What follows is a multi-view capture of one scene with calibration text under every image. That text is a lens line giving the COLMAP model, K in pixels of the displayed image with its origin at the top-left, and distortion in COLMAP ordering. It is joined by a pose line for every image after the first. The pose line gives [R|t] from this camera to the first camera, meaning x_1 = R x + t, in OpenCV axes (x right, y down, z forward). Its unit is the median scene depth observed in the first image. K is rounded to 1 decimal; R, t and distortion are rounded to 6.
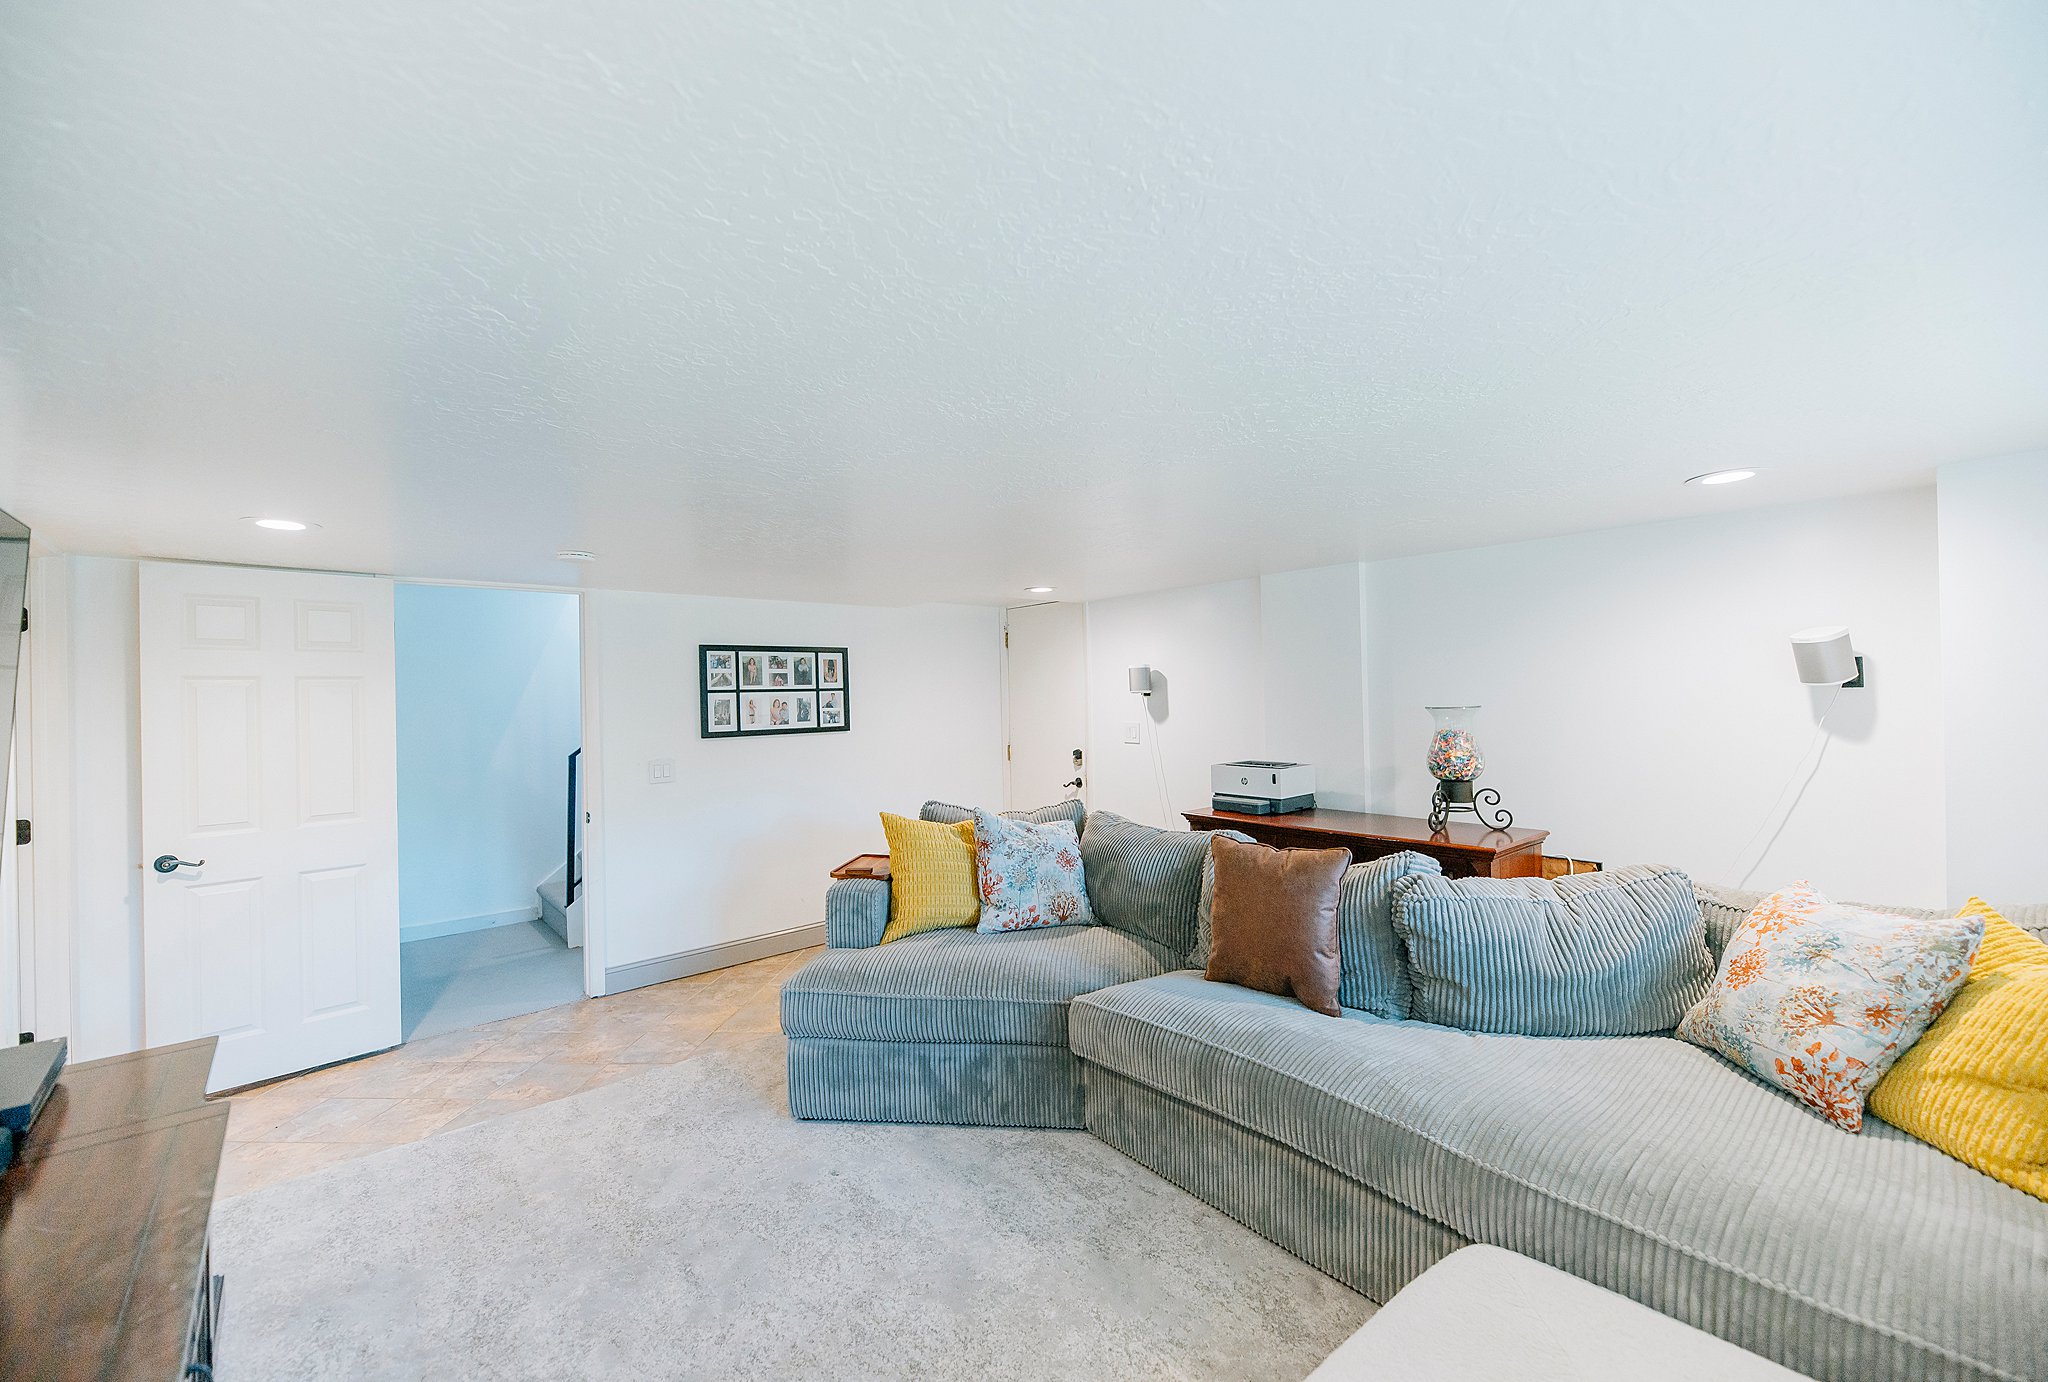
lens RADIAL K [[830.1, 0, 1024.0], [0, 830.1, 691.0], [0, 0, 1]] dist [-0.003008, -0.000016]
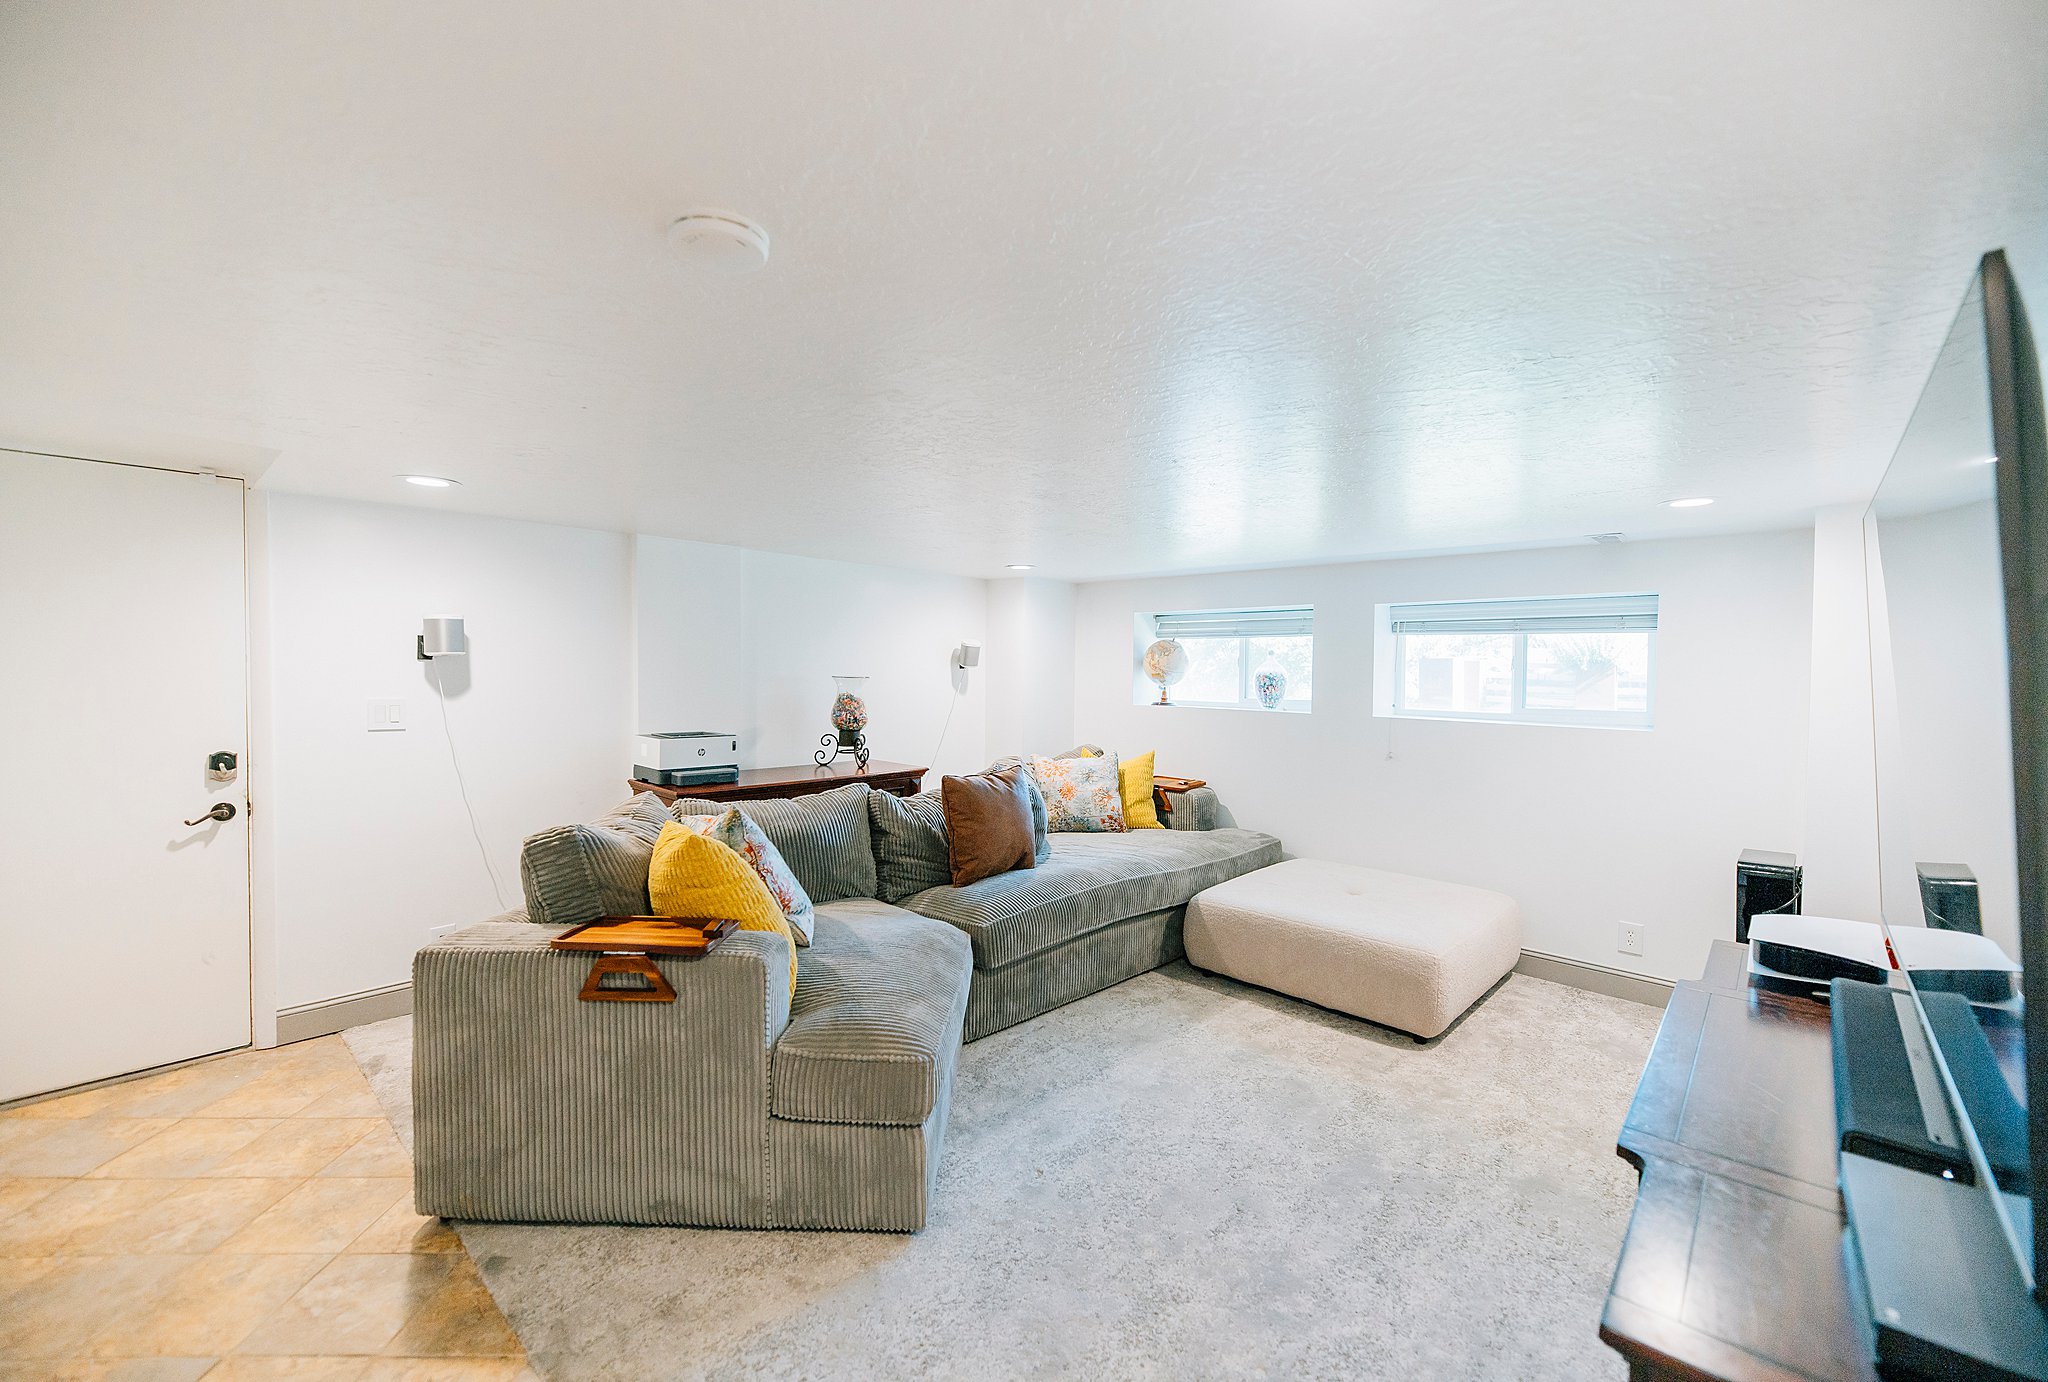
lens RADIAL K [[830.1, 0, 1024.0], [0, 830.1, 691.0], [0, 0, 1]] dist [-0.003008, -0.000016]
pose [[-0.108672, -0.007954, 0.994046, -1.077304], [-0.014884, 0.999869, 0.006373, 0.036923], [-0.993966, -0.014103, -0.108776, 1.062522]]
